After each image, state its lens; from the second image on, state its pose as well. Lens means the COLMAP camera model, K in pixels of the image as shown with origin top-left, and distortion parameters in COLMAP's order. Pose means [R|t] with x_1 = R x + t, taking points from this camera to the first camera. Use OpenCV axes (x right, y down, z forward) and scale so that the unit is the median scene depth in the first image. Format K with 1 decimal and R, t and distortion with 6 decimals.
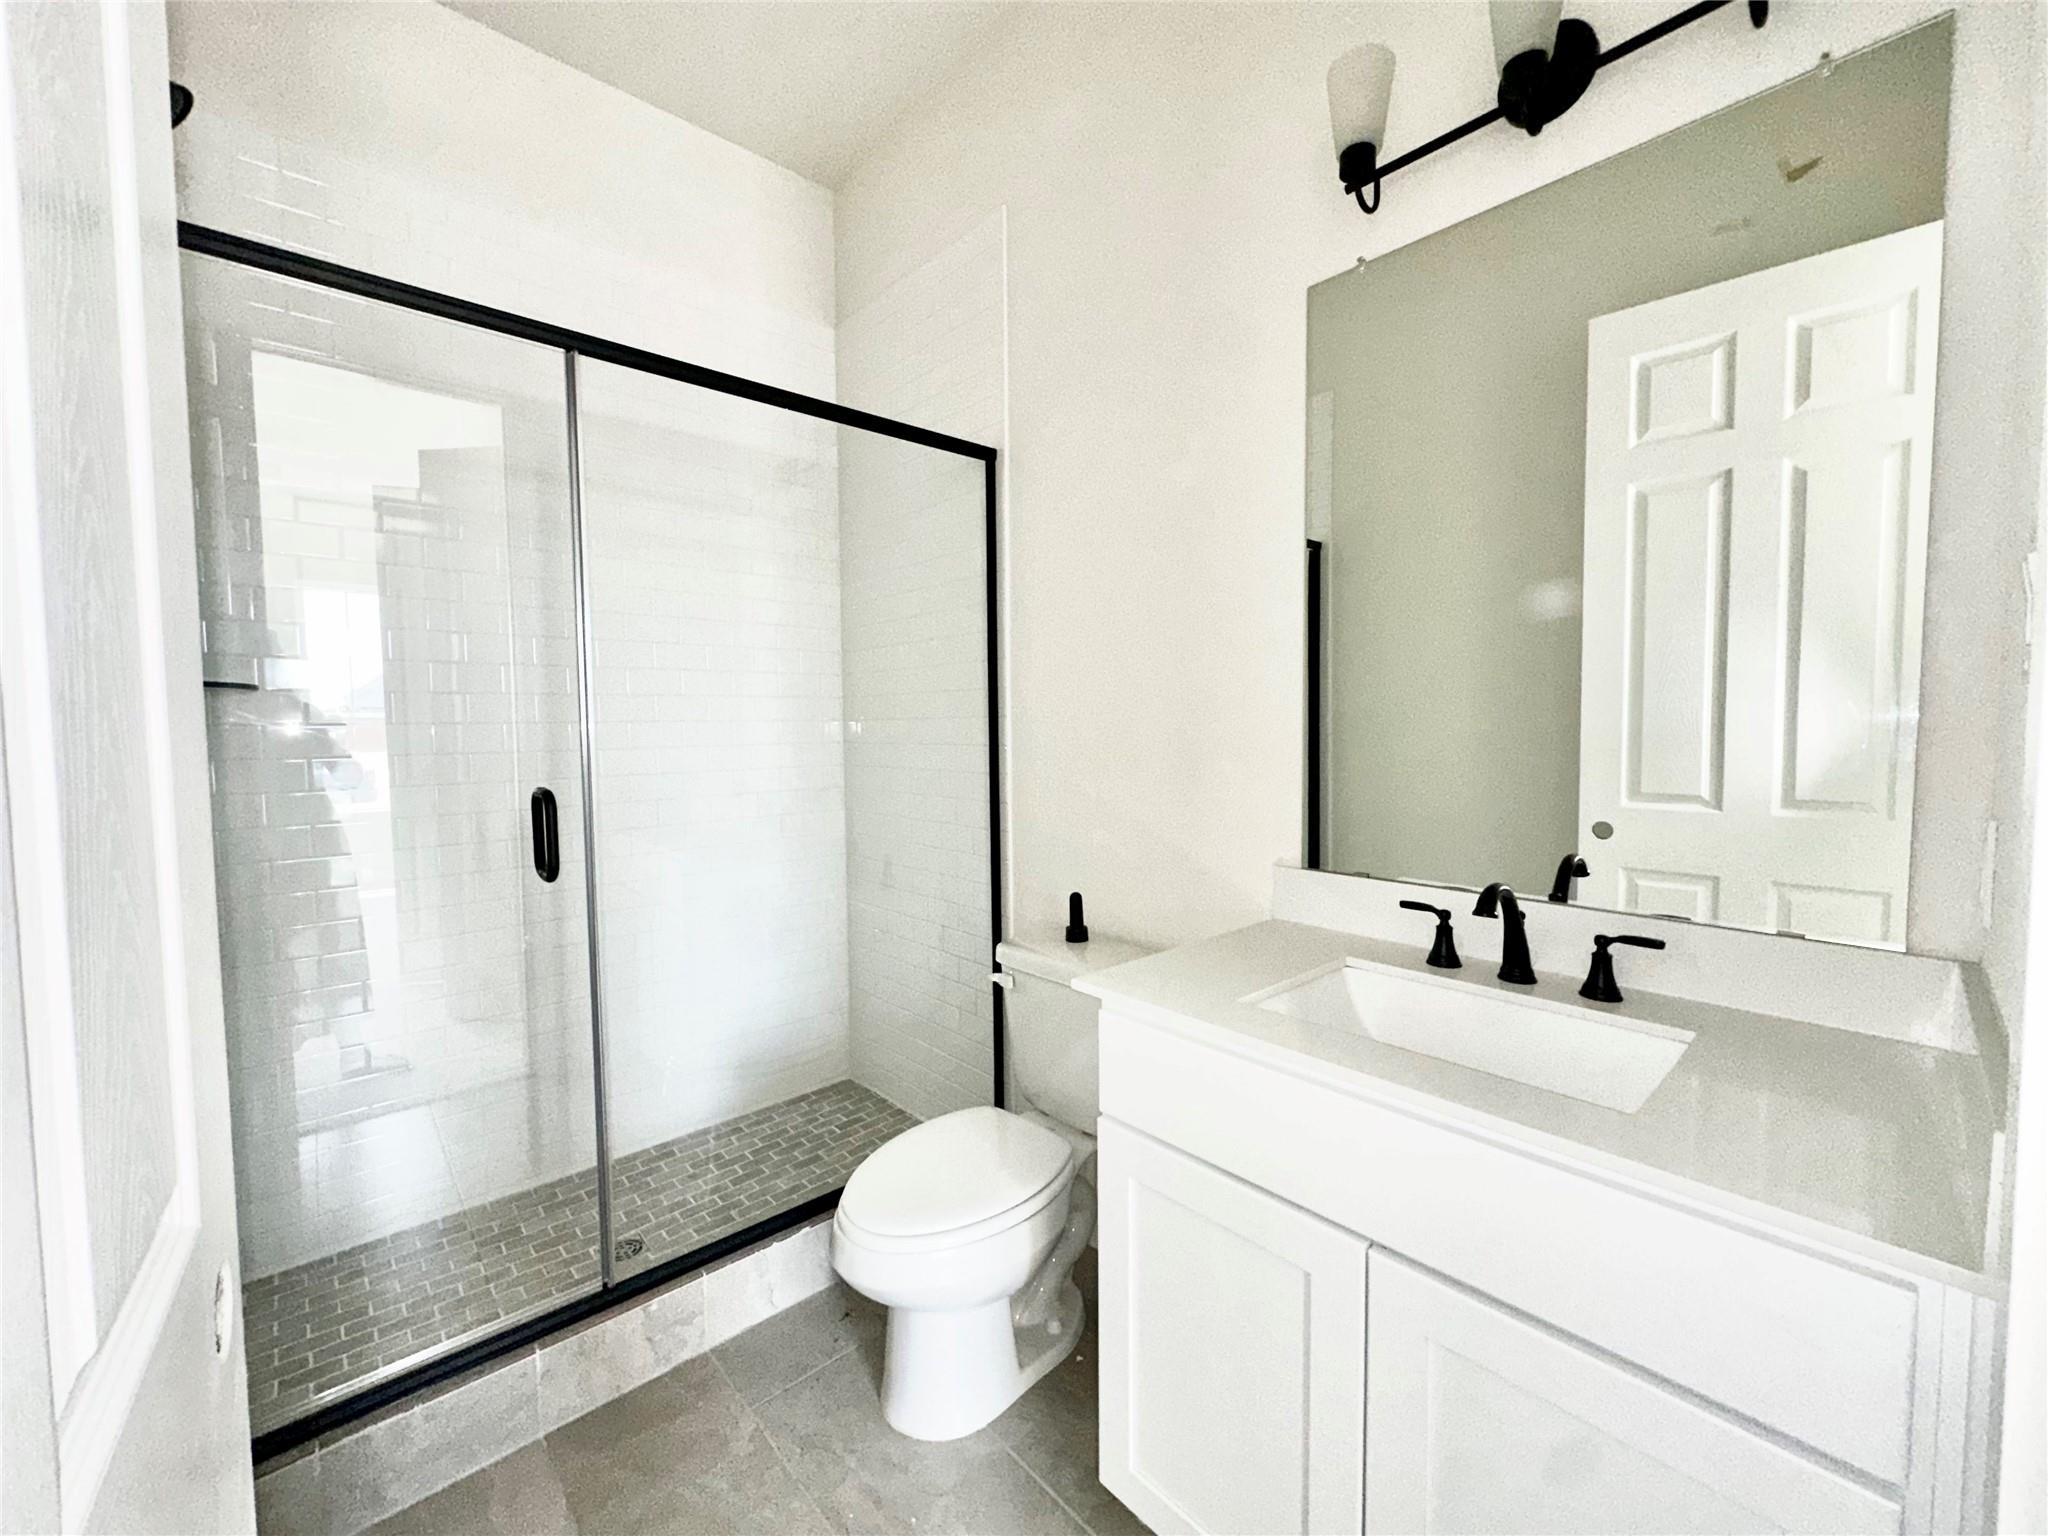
lens RADIAL K [[820.4, 0, 1025.0], [0, 820.4, 775.3], [0, 0, 1]] dist [0.000329, 0.000381]
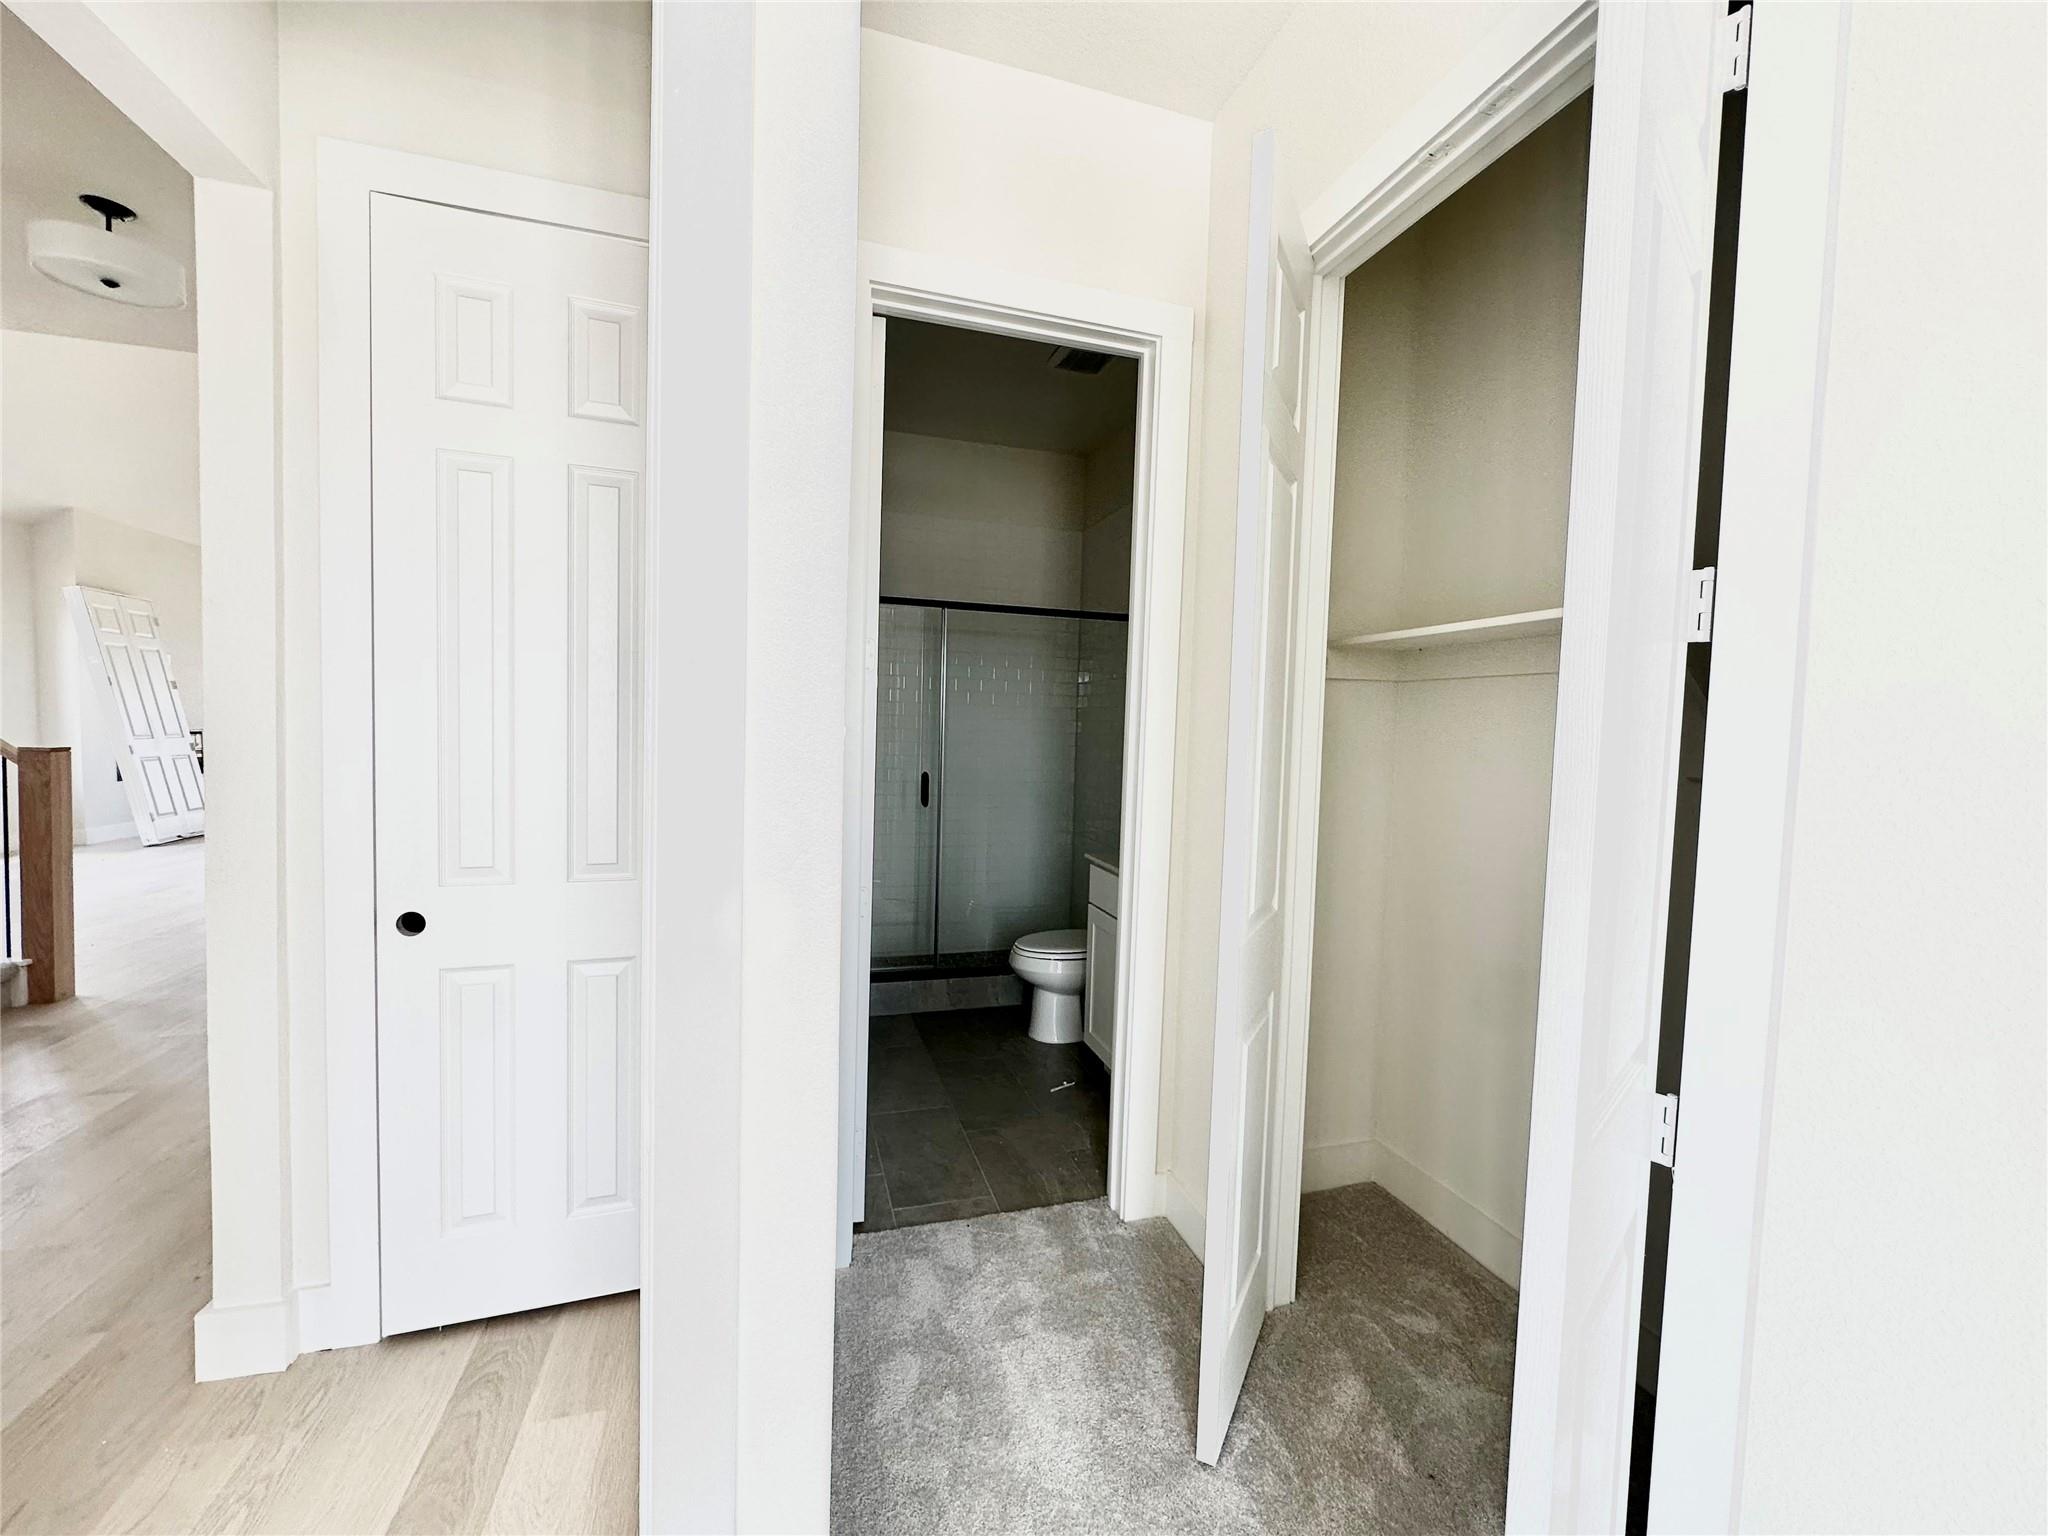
lens RADIAL K [[820.4, 0, 1025.0], [0, 820.4, 775.3], [0, 0, 1]] dist [0.000329, 0.000381]
pose [[0.907830, 0.061829, -0.414756, 0.772246], [-0.060812, 0.998026, 0.015671, -0.033819], [0.414906, 0.010996, 0.909798, -1.225169]]
